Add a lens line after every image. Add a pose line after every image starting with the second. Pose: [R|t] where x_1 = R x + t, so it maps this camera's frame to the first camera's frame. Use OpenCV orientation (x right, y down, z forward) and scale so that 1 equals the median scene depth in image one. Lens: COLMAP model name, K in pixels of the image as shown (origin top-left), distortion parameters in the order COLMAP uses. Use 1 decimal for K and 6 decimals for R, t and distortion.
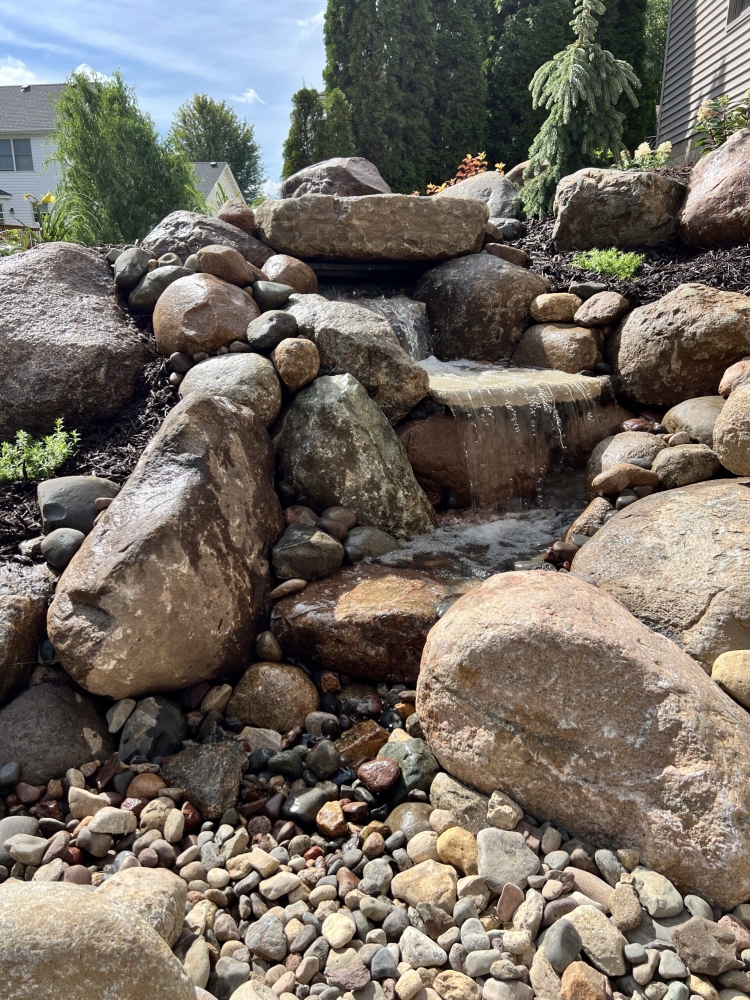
lens RADIAL K [[750.5, 0, 374.3], [0, 750.5, 502.3], [0, 0, 1]] dist [0.057901, -0.070255]
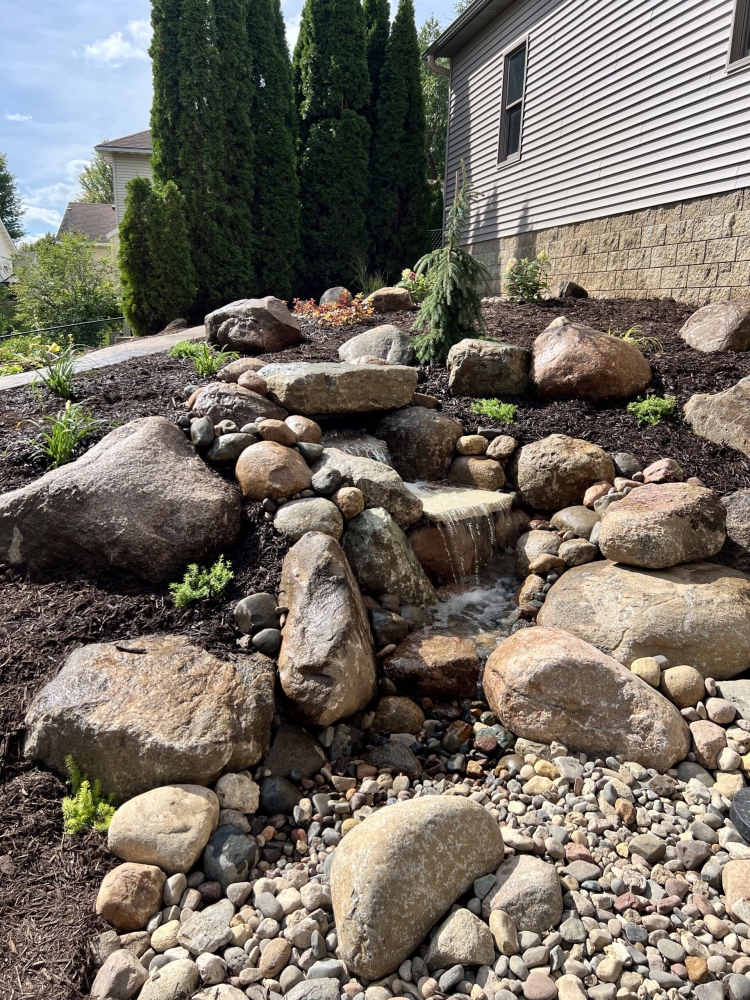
lens RADIAL K [[750.5, 0, 375.6], [0, 750.5, 497.4], [0, 0, 1]] dist [0.057901, -0.070255]
pose [[0.955369, -0.052347, 0.290740, -0.516669], [0.065782, 0.997162, -0.036621, -0.140095], [-0.287998, 0.054112, 0.956101, -0.515755]]
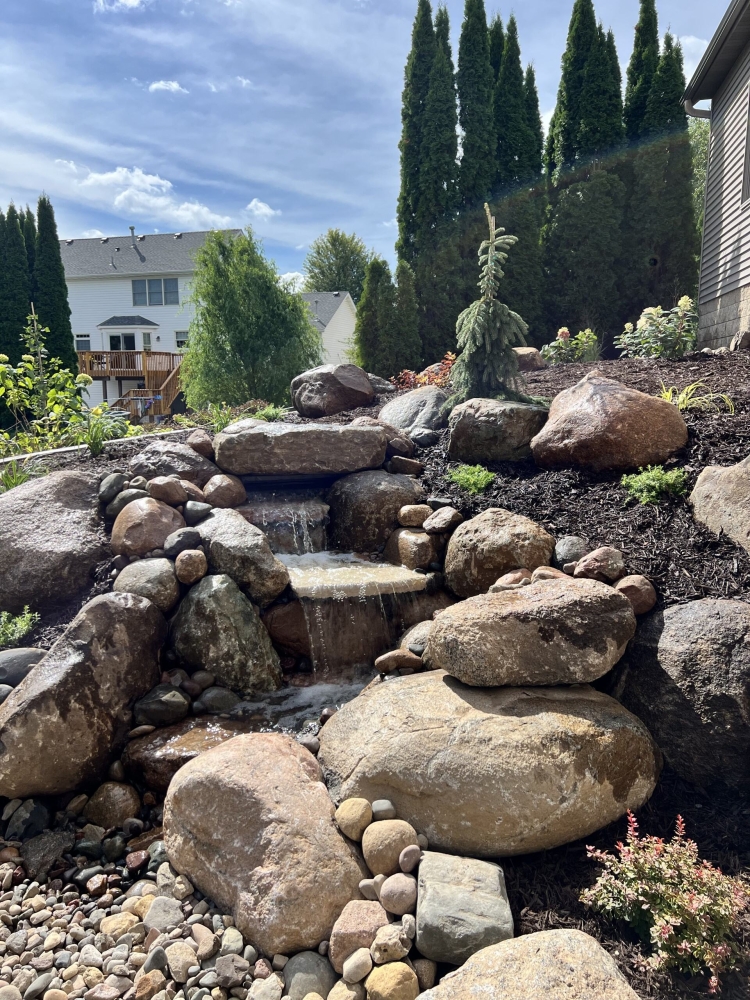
lens RADIAL K [[750.5, 0, 380.6], [0, 750.5, 495.9], [0, 0, 1]] dist [0.057901, -0.070255]
pose [[0.987637, 0.020246, -0.155445, 0.500152], [-0.041659, 0.989866, -0.135760, -0.141651], [0.151121, 0.140557, 0.978471, -0.410215]]
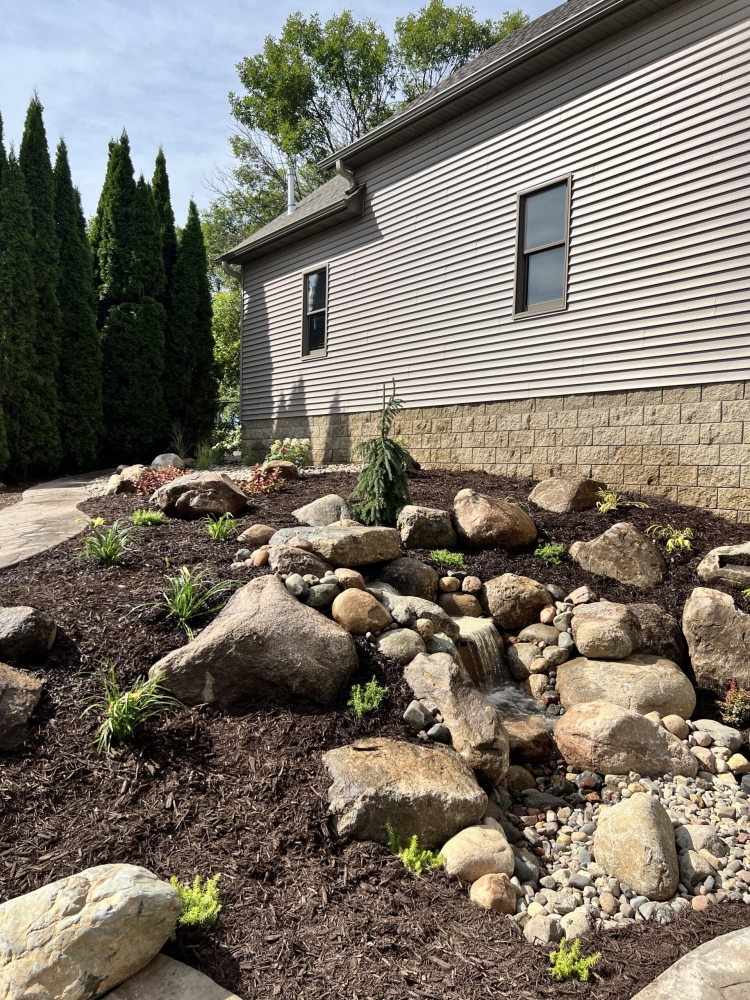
lens RADIAL K [[750.5, 0, 374.8], [0, 750.5, 498.7], [0, 0, 1]] dist [0.057901, -0.070255]
pose [[0.761905, -0.005230, 0.647668, -1.594486], [0.164392, 0.968783, -0.185565, -0.181269], [-0.626479, 0.247854, 0.738980, -0.558165]]
